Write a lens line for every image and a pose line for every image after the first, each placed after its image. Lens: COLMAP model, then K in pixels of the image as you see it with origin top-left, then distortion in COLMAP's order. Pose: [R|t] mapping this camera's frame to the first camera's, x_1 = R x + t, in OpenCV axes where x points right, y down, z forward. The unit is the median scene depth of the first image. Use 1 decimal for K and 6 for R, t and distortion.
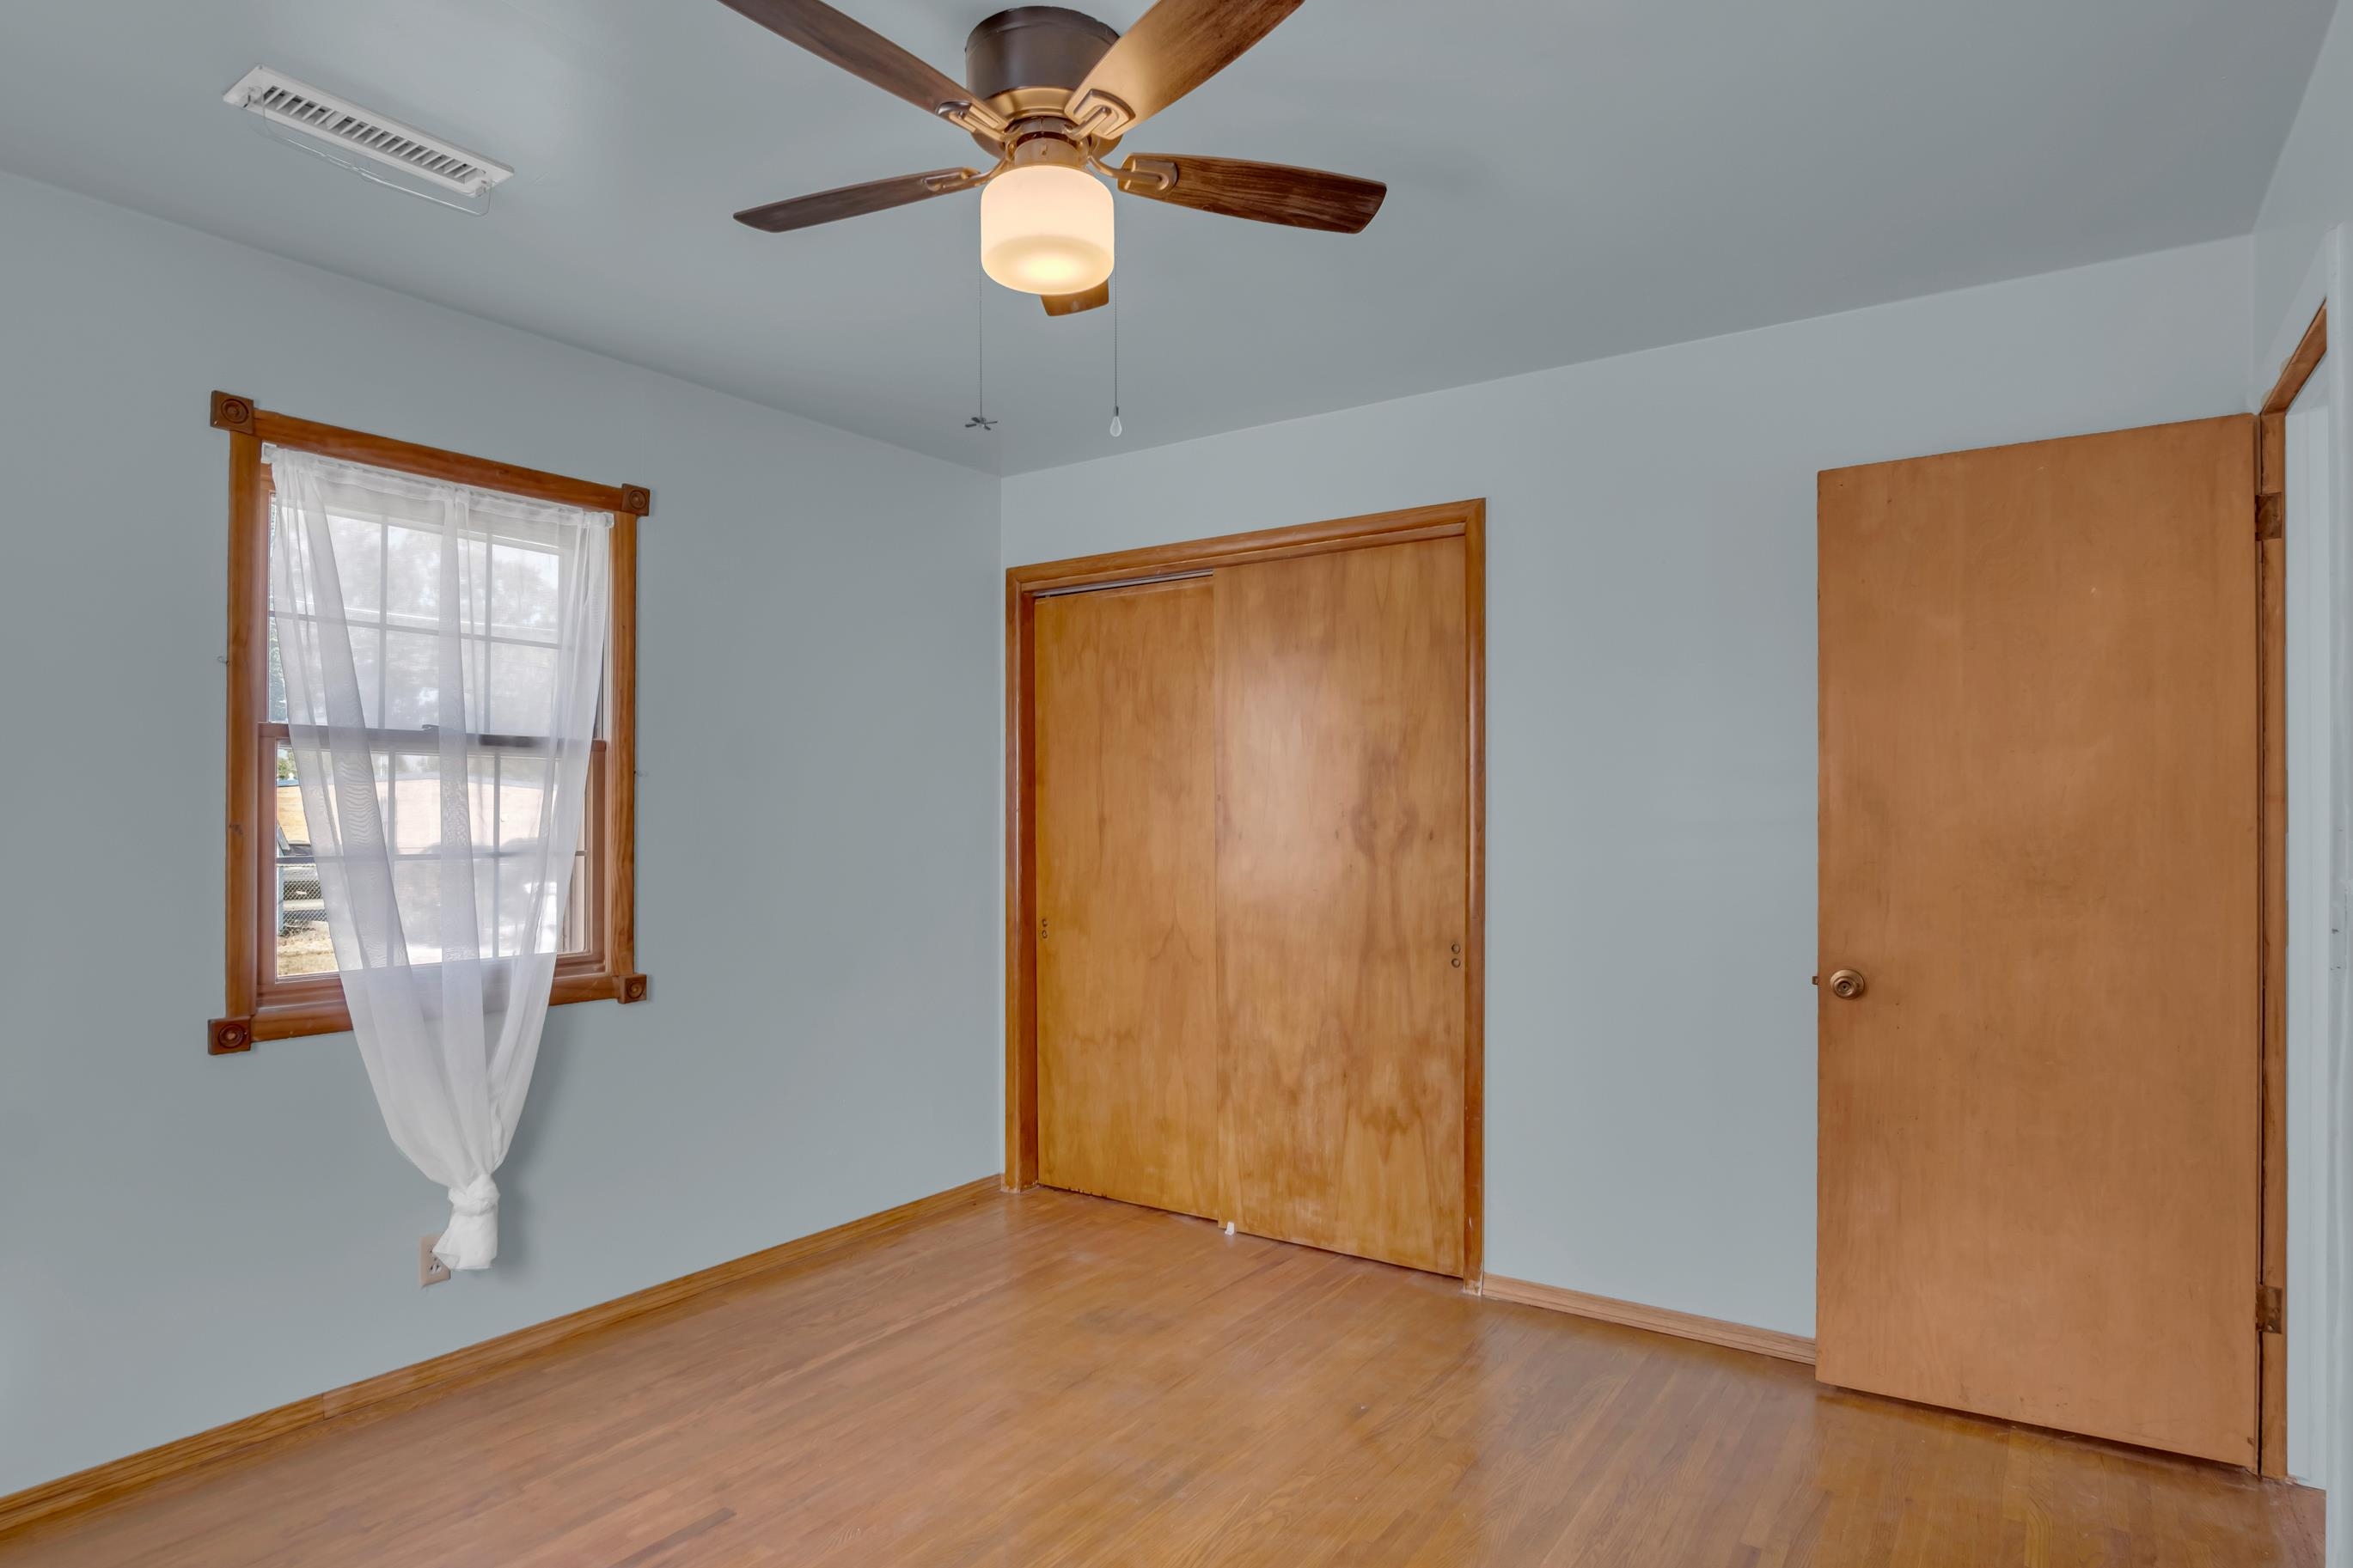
lens RADIAL K [[1259.8, 0, 1242.2], [0, 1259.8, 794.3], [0, 0, 1]] dist [-0.025140, -0.000196]
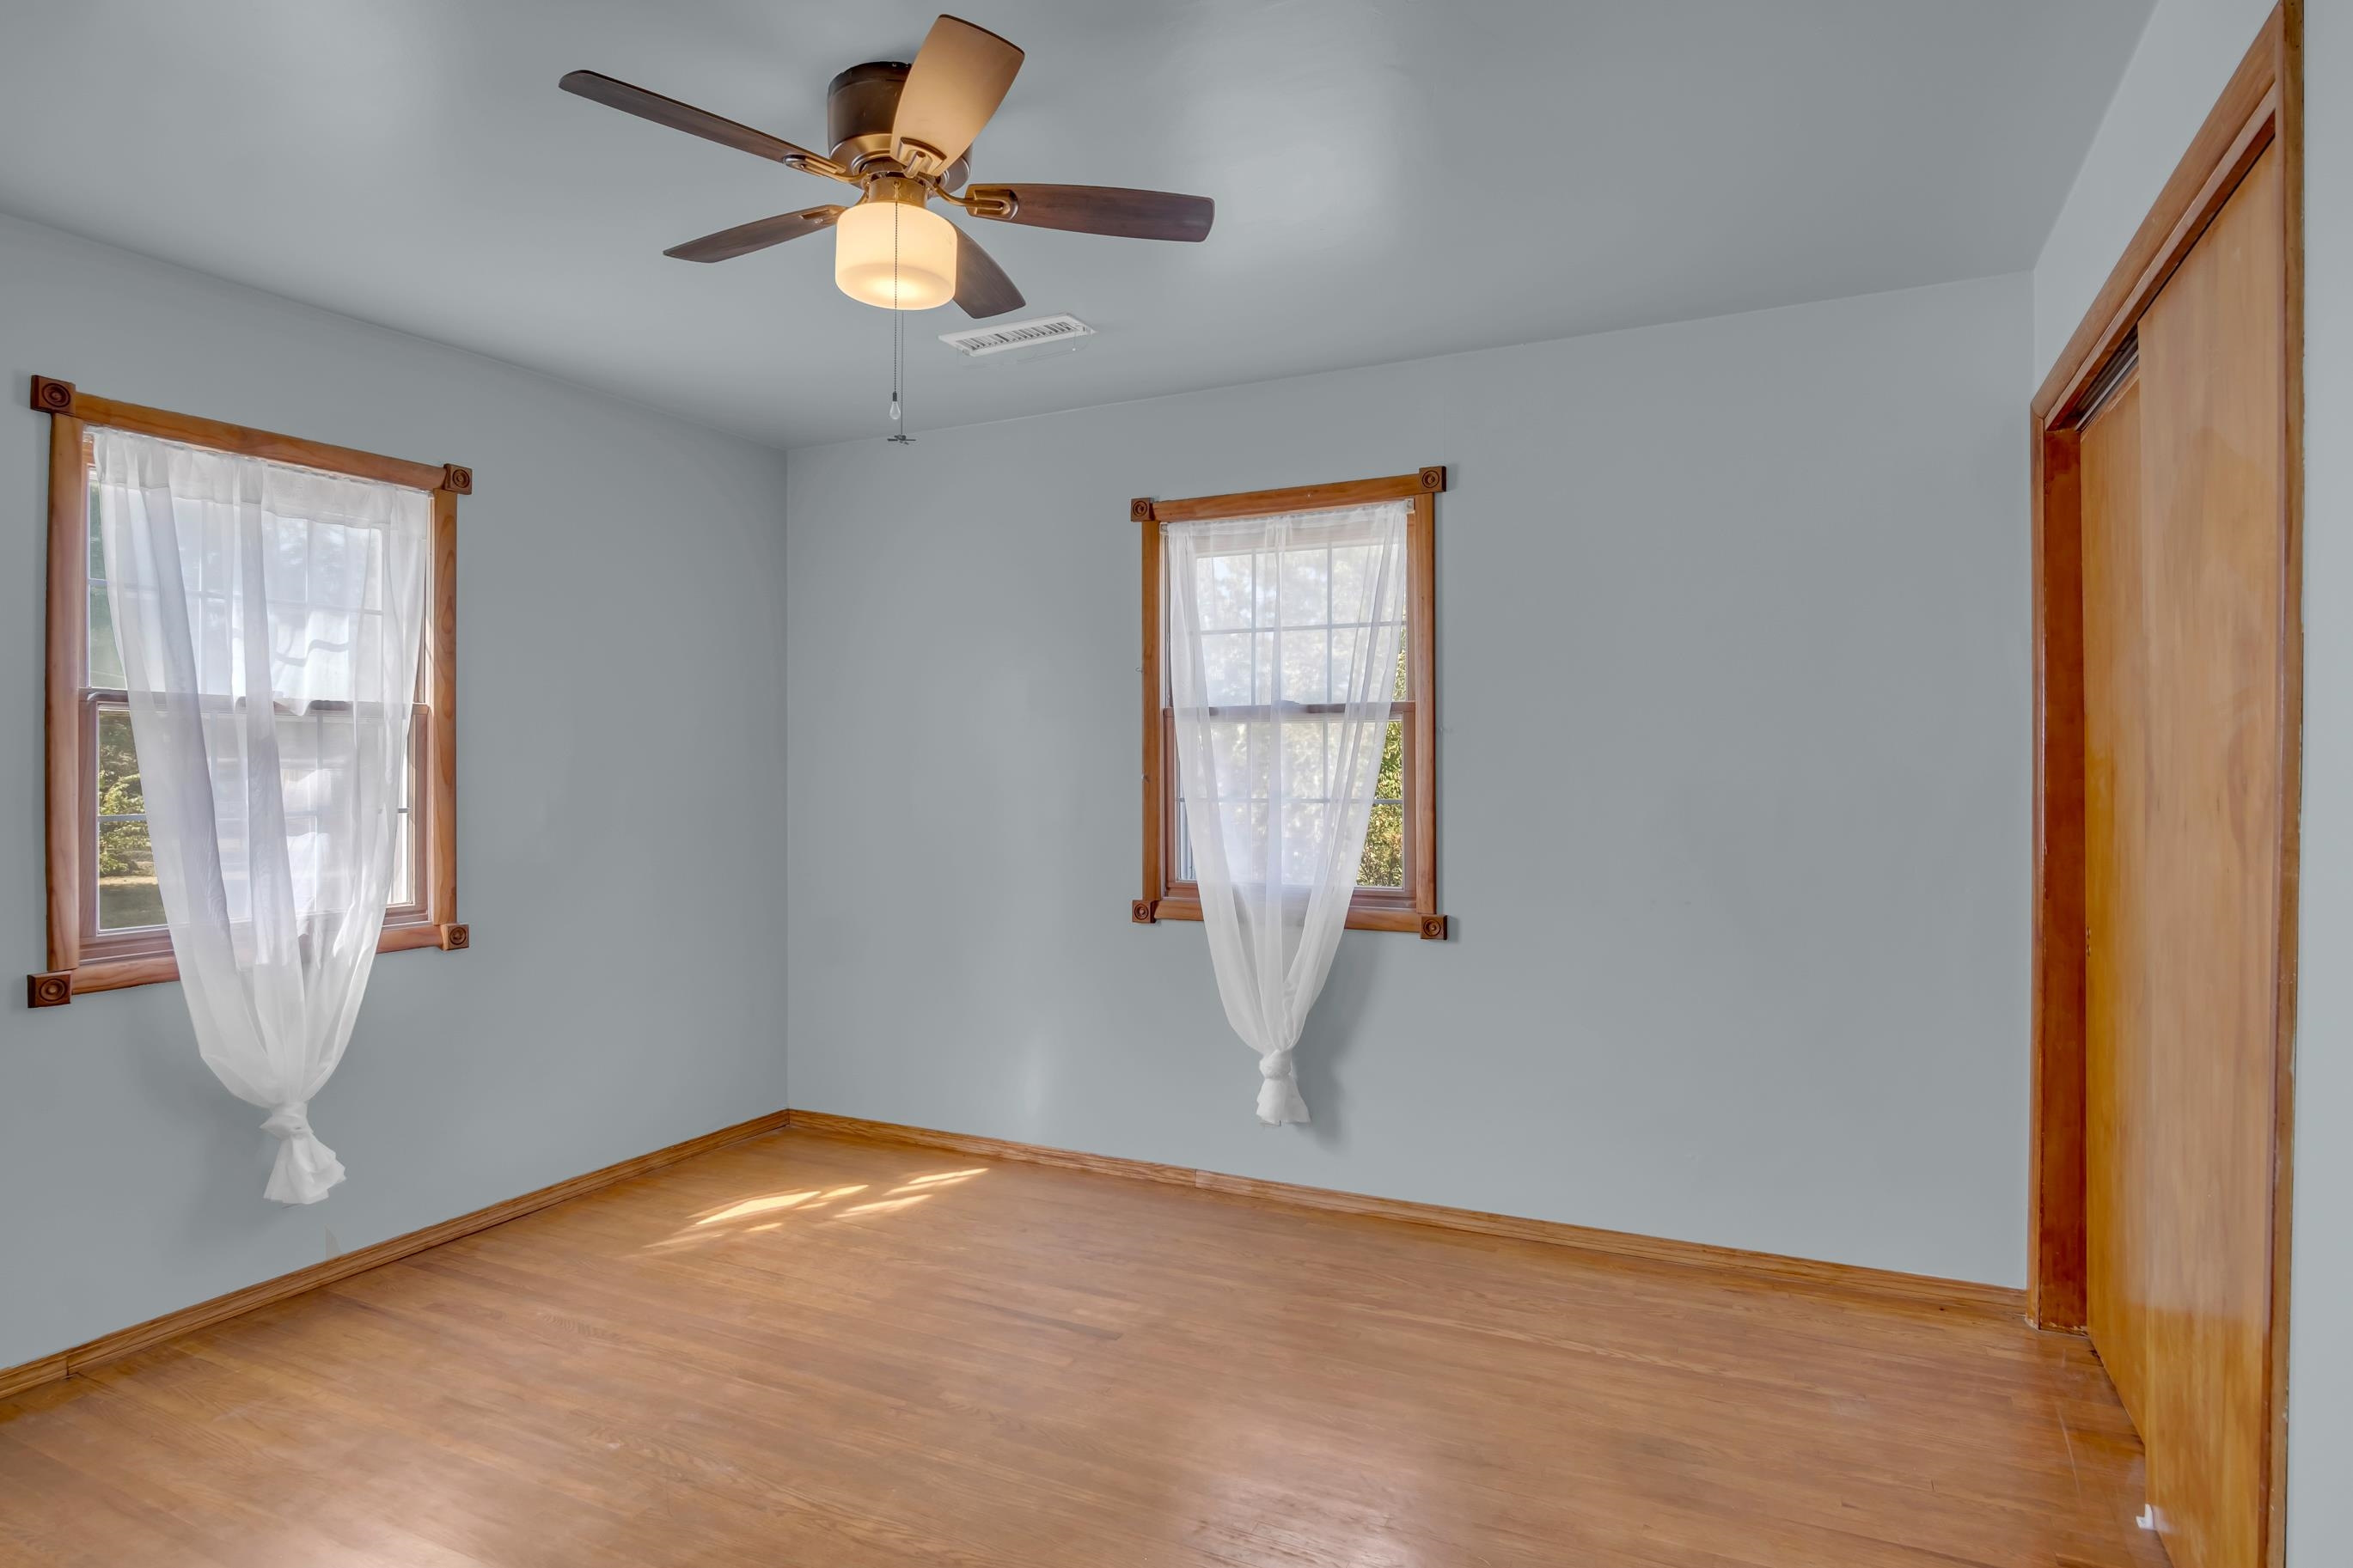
lens RADIAL K [[1259.8, 0, 1242.2], [0, 1259.8, 794.3], [0, 0, 1]] dist [-0.025140, -0.000196]
pose [[0.149993, 0.004367, -0.988677, 0.616610], [0.013726, 0.999885, 0.006499, 0.031105], [0.988592, -0.014546, 0.149915, 0.719023]]
